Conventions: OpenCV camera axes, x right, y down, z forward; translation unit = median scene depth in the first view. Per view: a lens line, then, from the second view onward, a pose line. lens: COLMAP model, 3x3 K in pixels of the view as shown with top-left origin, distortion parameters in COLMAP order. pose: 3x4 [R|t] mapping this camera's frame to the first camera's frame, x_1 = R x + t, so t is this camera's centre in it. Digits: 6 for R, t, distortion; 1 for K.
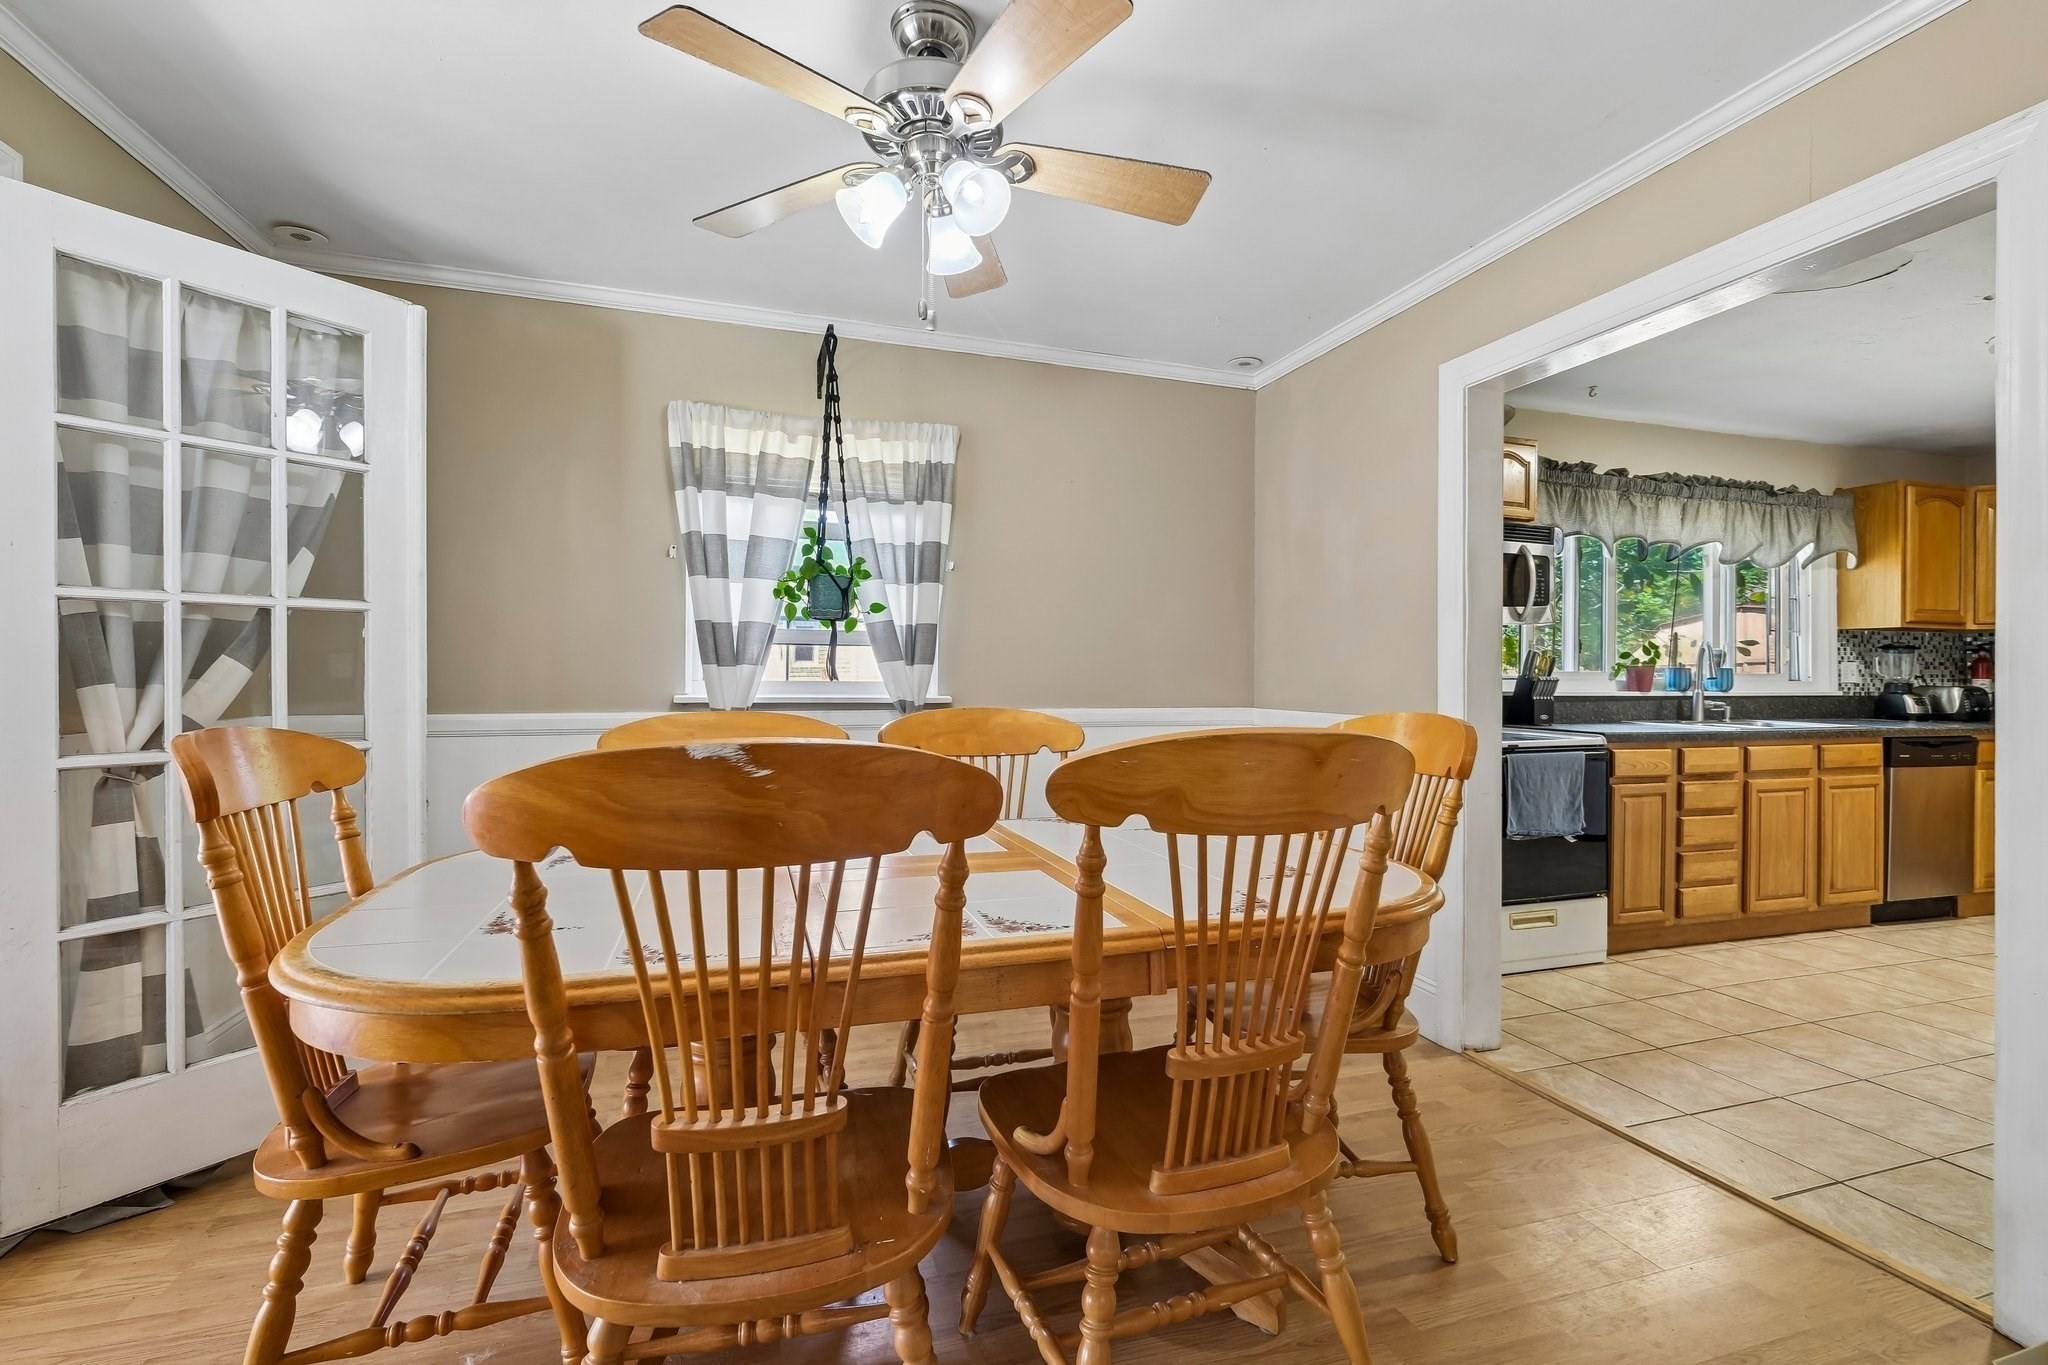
lens RADIAL K [[906.4, 0, 1026.3], [0, 906.4, 676.0], [0, 0, 1]] dist [-0.002404, 0.000055]
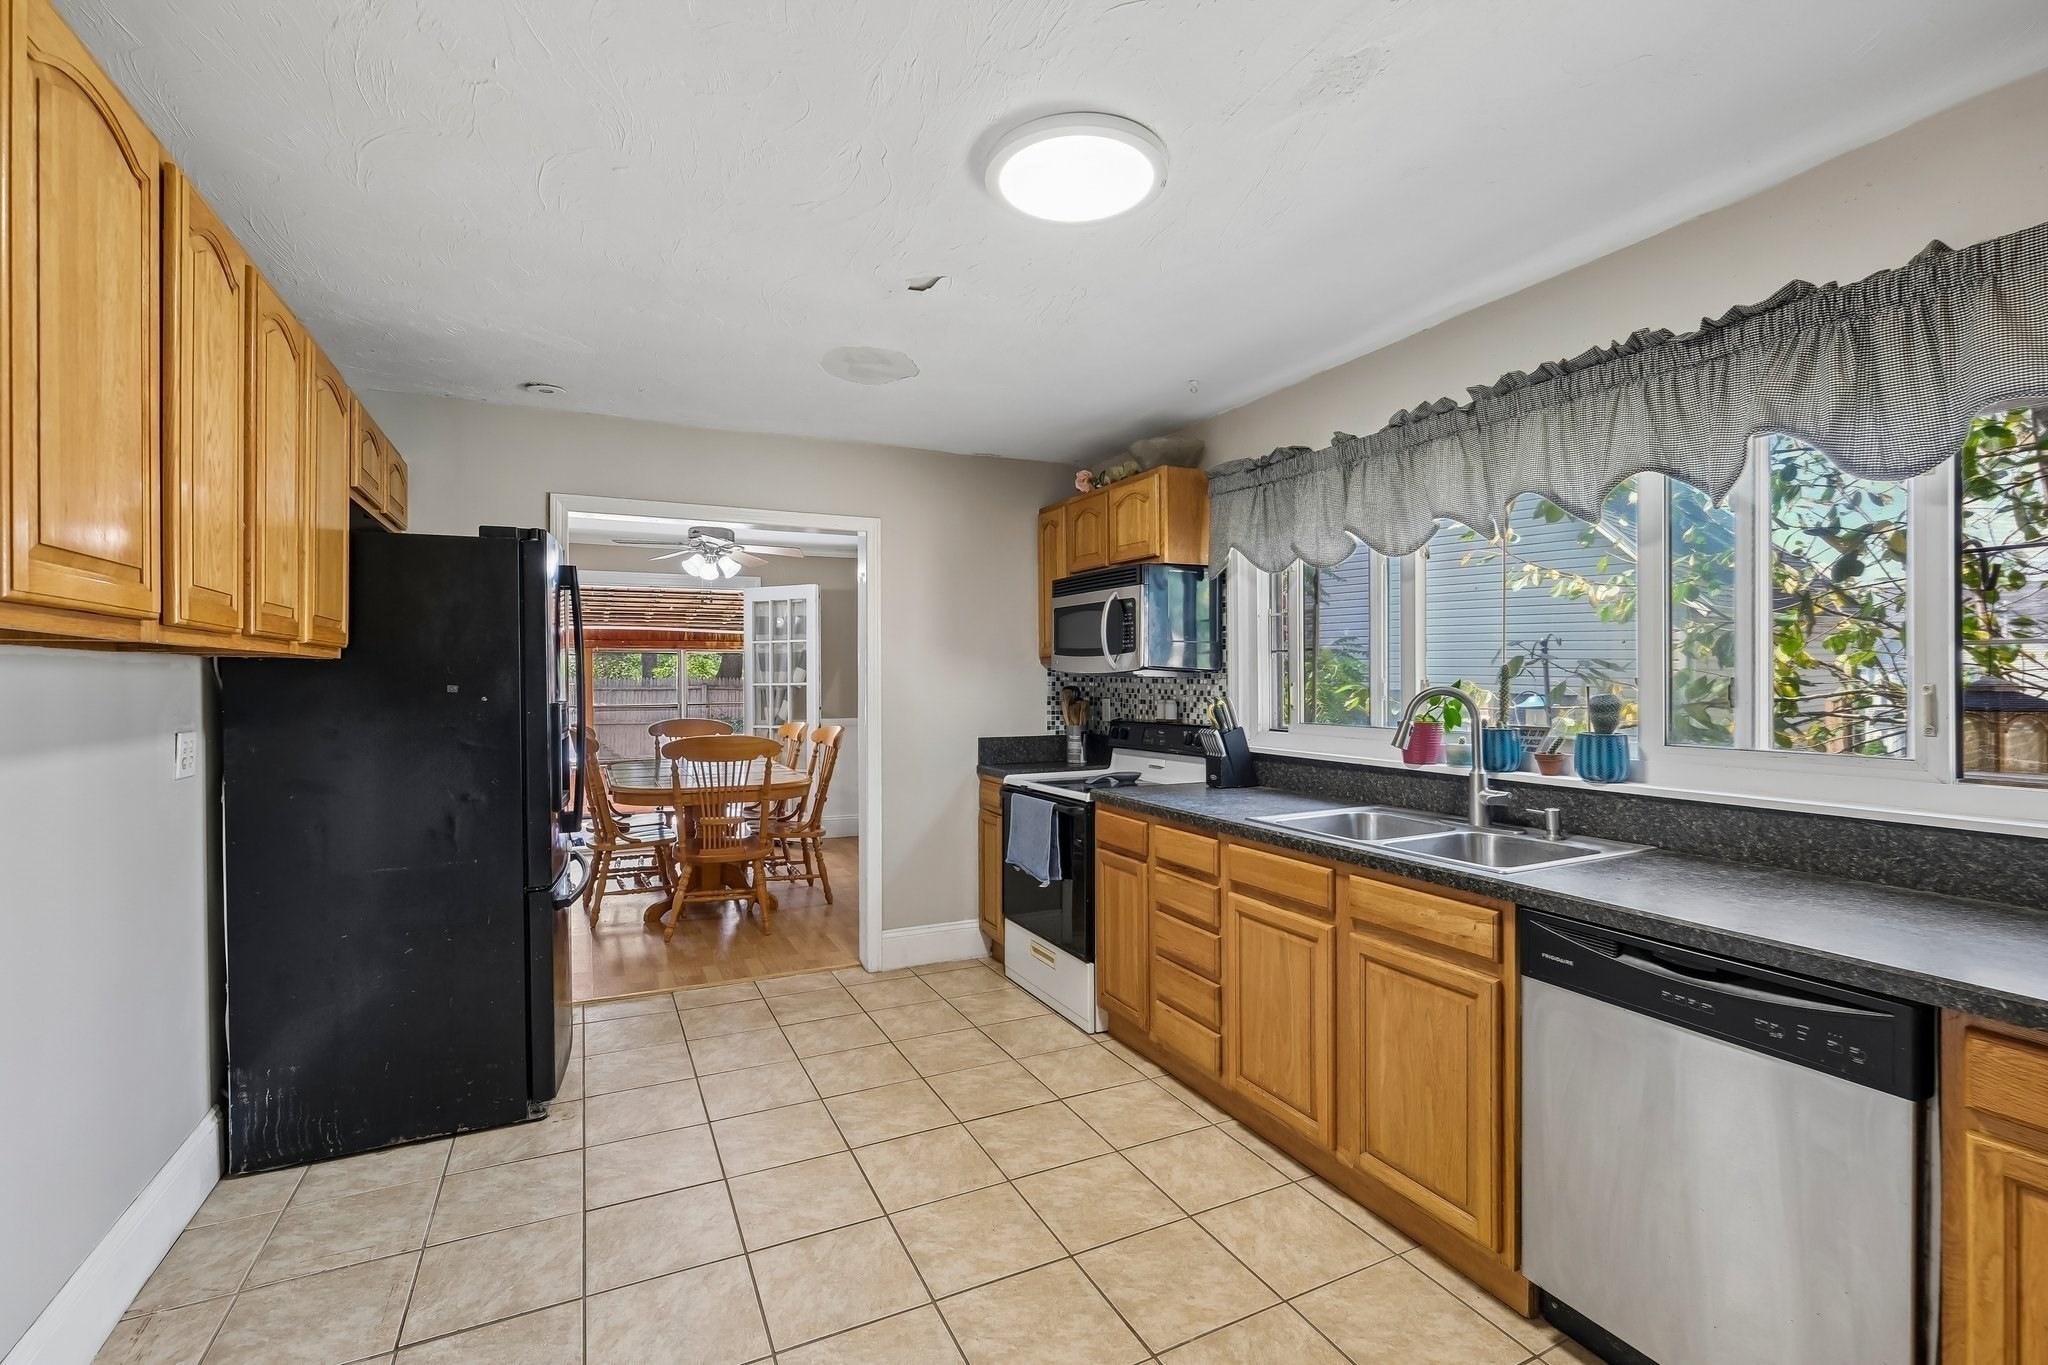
lens RADIAL K [[897.3, 0, 1023.1], [0, 897.3, 677.3], [0, 0, 1]] dist [-0.001597, 0.000133]
pose [[0.148443, -0.007632, -0.988892, 1.392361], [0.000563, 0.999971, -0.007633, -0.041379], [0.988921, 0.000577, 0.148443, 0.714210]]
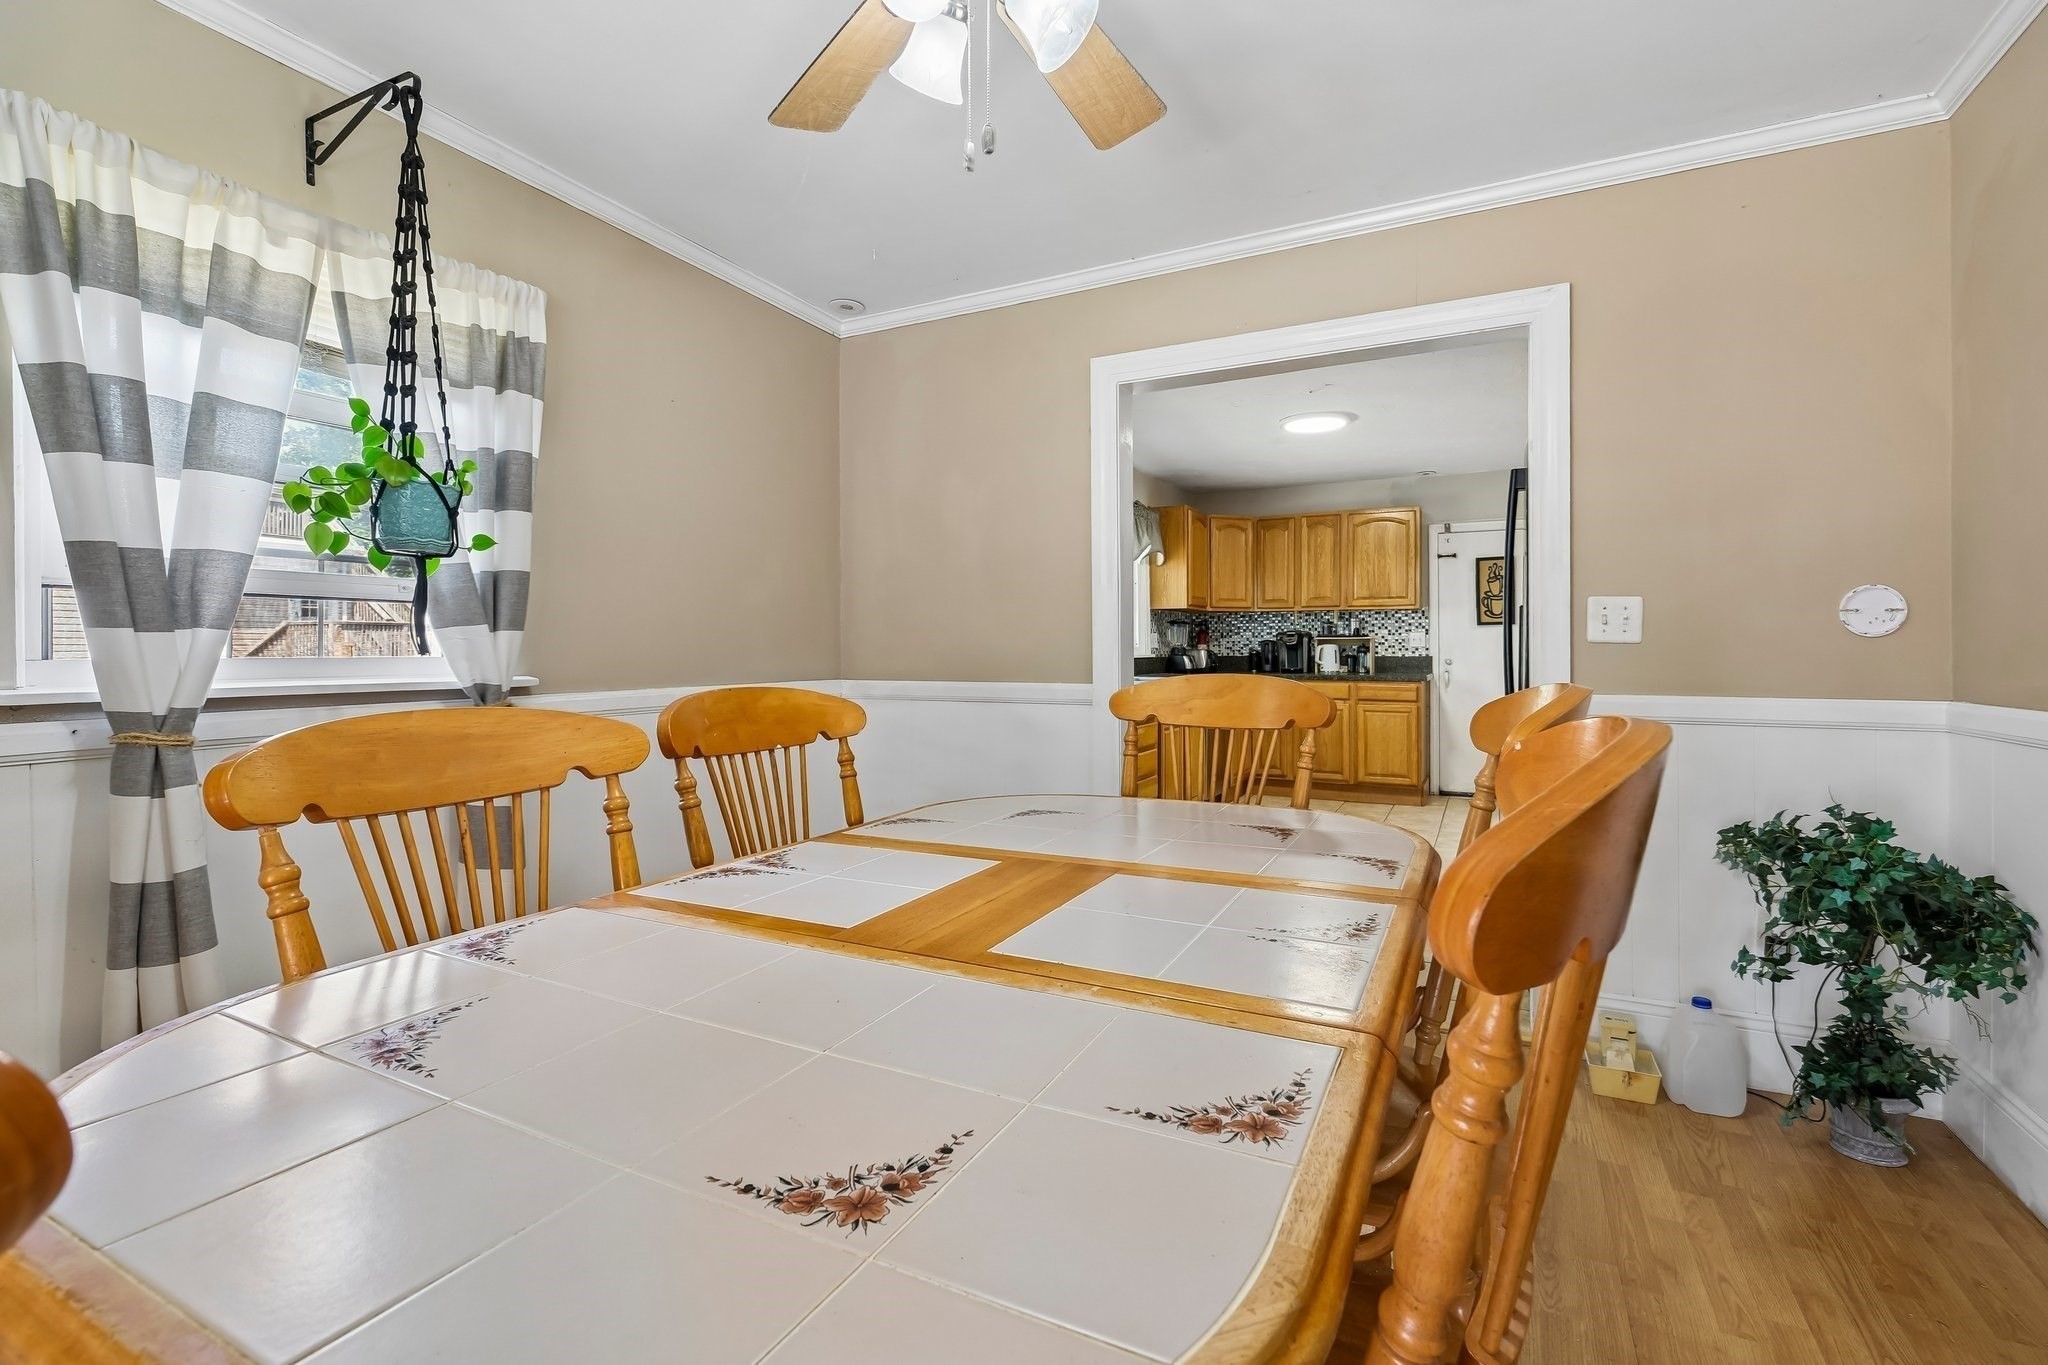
lens RADIAL K [[909.1, 0, 1028.2], [0, 909.1, 645.8], [0, 0, 1]] dist [-0.000939, -0.000068]
pose [[0.703599, -0.006902, 0.710563, -0.262796], [0.009064, 0.999959, 0.000738, 0.001822], [-0.710539, 0.005921, 0.703633, 0.197895]]
